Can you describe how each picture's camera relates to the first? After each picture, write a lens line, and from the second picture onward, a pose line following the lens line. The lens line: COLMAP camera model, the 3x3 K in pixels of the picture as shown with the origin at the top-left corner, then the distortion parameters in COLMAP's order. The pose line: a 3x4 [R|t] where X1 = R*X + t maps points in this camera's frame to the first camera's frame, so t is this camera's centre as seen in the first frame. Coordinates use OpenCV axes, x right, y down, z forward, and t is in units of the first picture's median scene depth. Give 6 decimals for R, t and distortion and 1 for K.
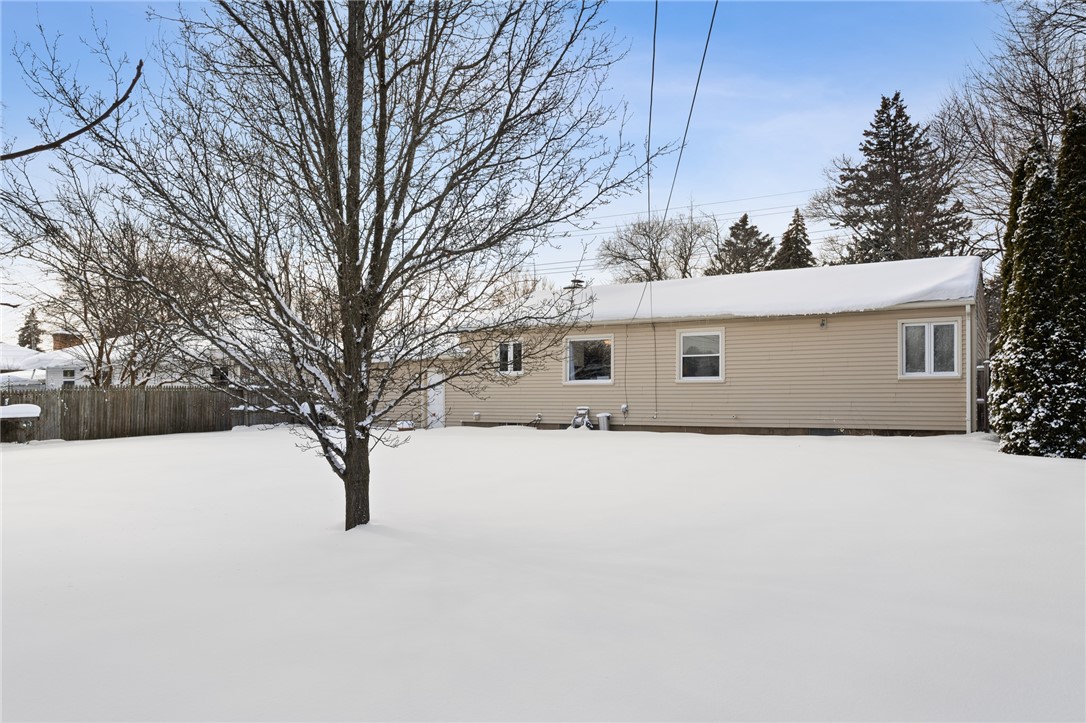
lens RADIAL K [[753.3, 0, 543.0], [0, 753.3, 393.6], [0, 0, 1]] dist [0.000365, 0.000029]
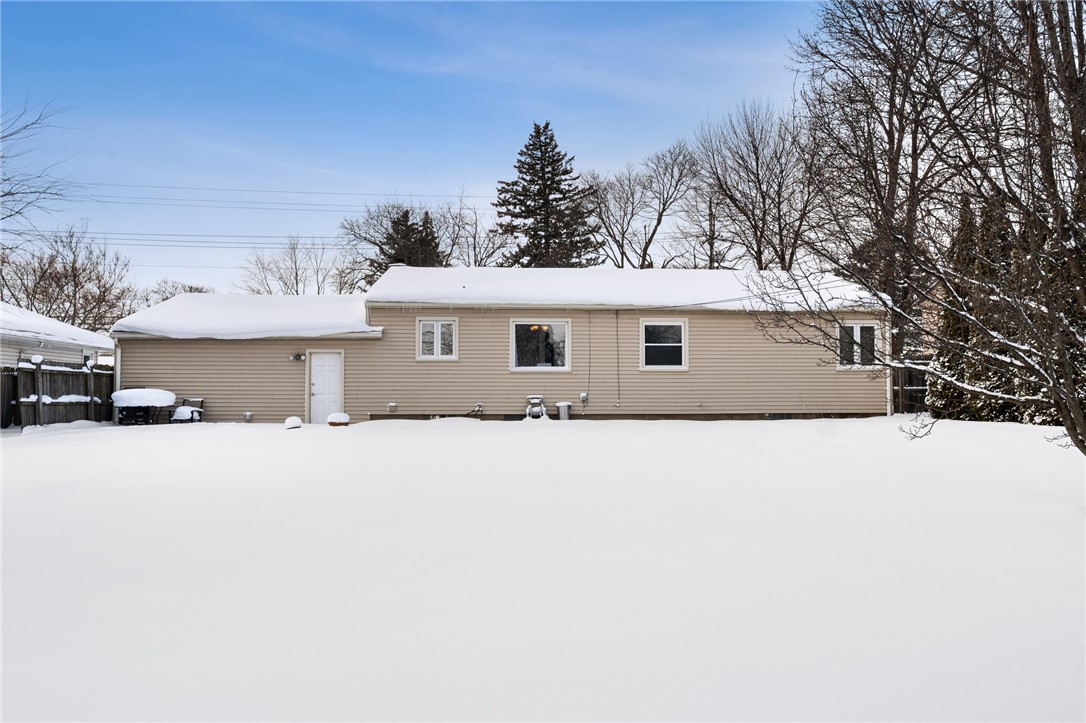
lens RADIAL K [[747.6, 0, 543.0], [0, 747.6, 361.5], [0, 0, 1]] dist [0.004499, -0.000158]
pose [[0.834676, 0.024274, 0.550207, -0.458546], [-0.004005, 0.999269, -0.038010, 0.011092], [-0.550727, 0.029523, 0.834163, 0.230298]]
